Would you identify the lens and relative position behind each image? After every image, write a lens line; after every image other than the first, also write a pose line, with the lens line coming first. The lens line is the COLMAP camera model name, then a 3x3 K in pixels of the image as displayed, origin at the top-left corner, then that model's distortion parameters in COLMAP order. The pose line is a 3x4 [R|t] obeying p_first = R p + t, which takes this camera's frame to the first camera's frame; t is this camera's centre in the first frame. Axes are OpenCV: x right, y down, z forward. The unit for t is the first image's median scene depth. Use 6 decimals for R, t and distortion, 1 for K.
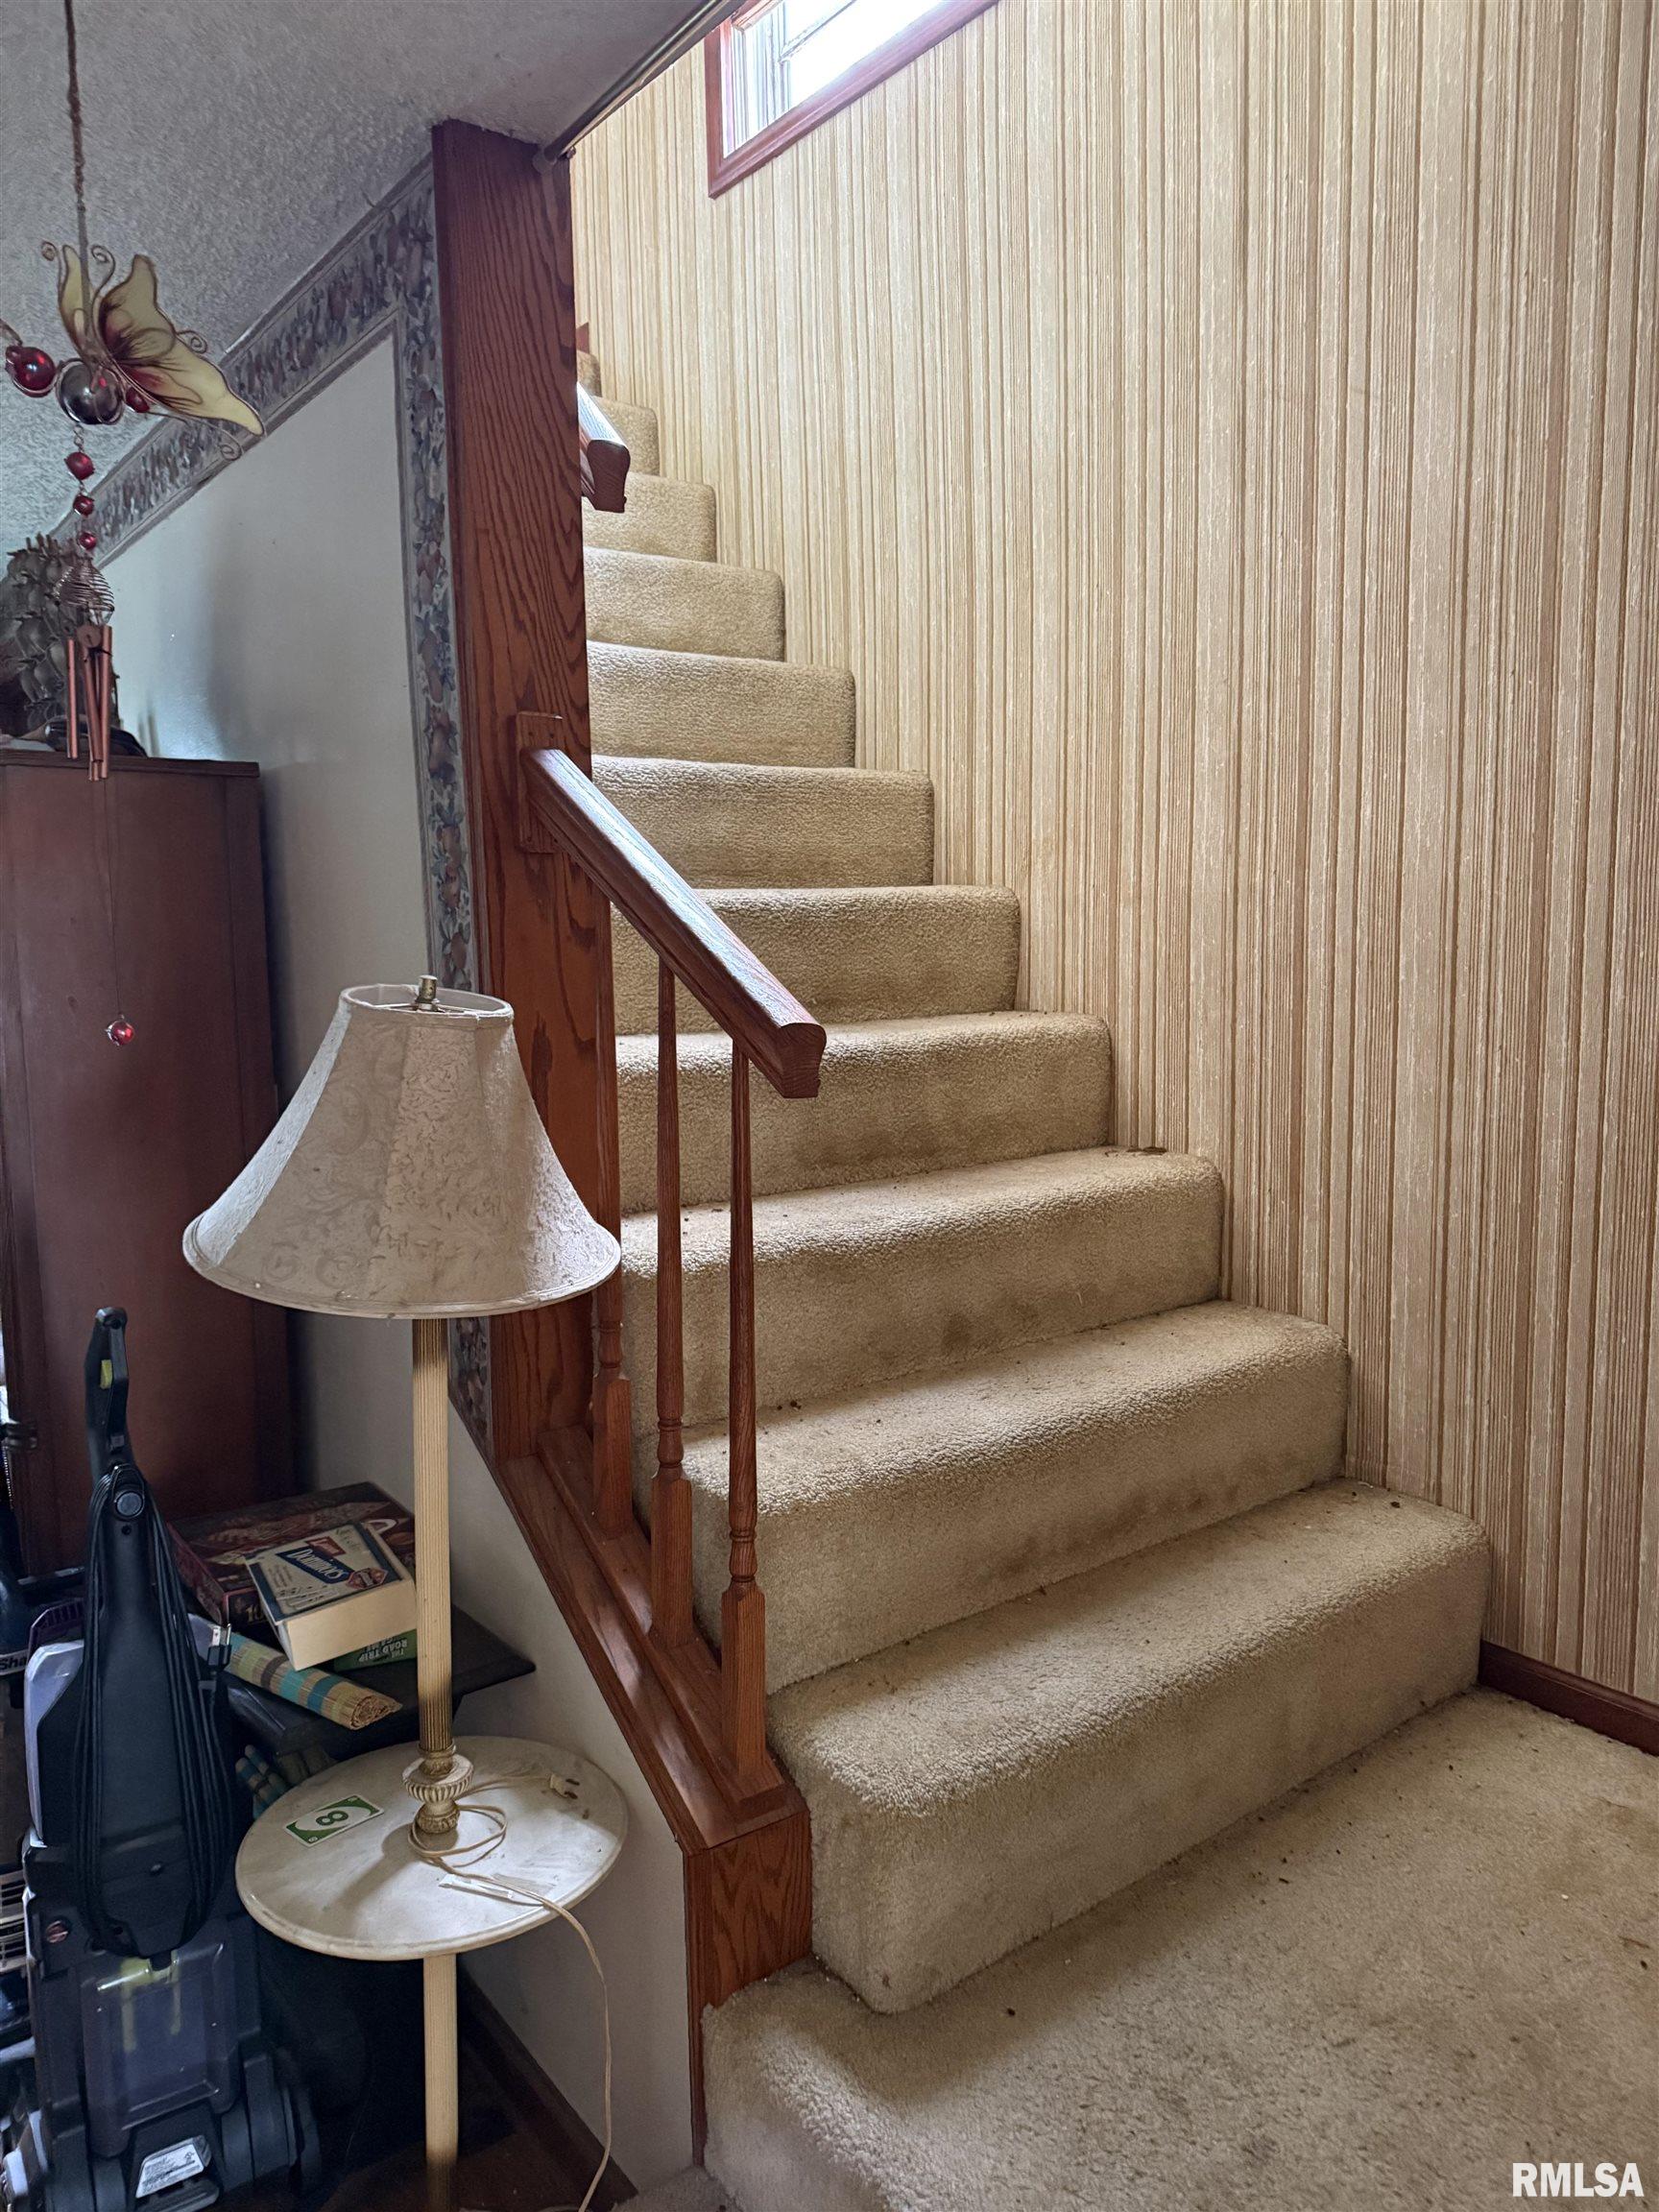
lens RADIAL K [[1549.4, 0, 830.3], [0, 1549.4, 1134.7], [0, 0, 1]] dist [-0.001226, -0.008916]
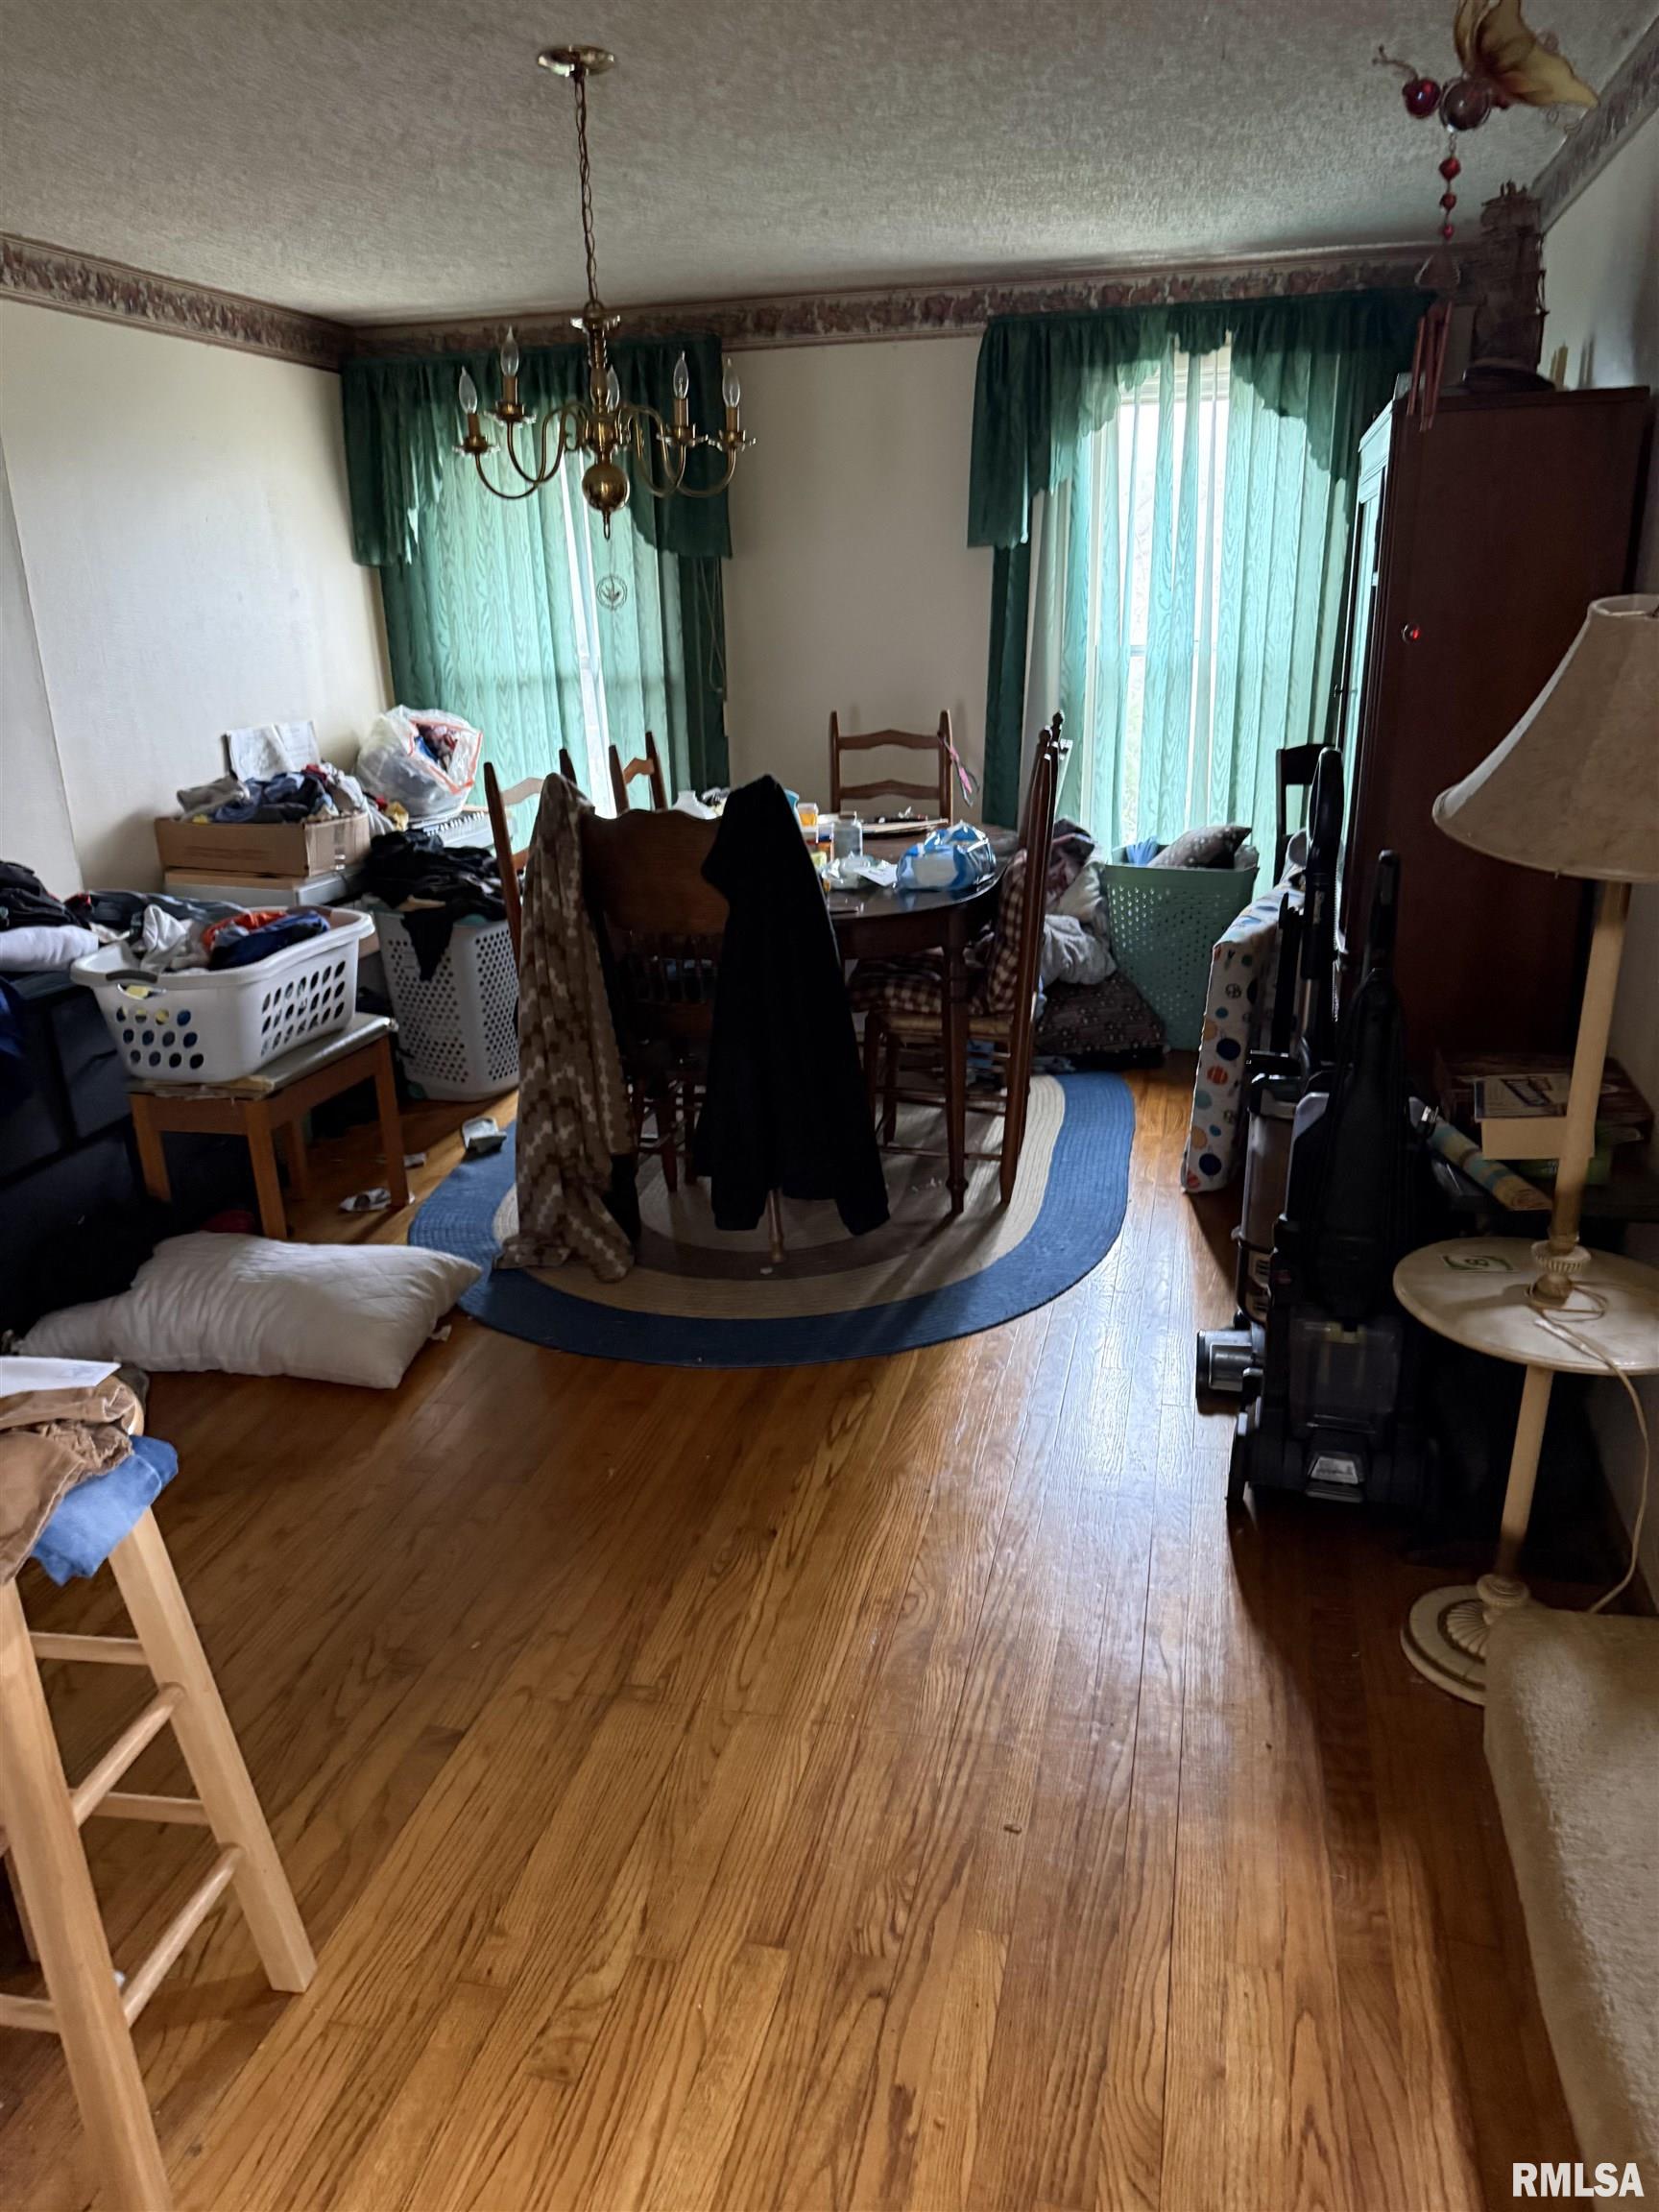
lens RADIAL K [[1510.0, 0, 829.5], [0, 1510.0, 1106.0], [0, 0, 1]] dist [0.001878, -0.049829]
pose [[0.625373, 0.234493, -0.744259, 0.257424], [-0.064165, 0.966003, 0.250442, 0.029261], [0.777684, -0.108864, 0.619158, -0.204834]]
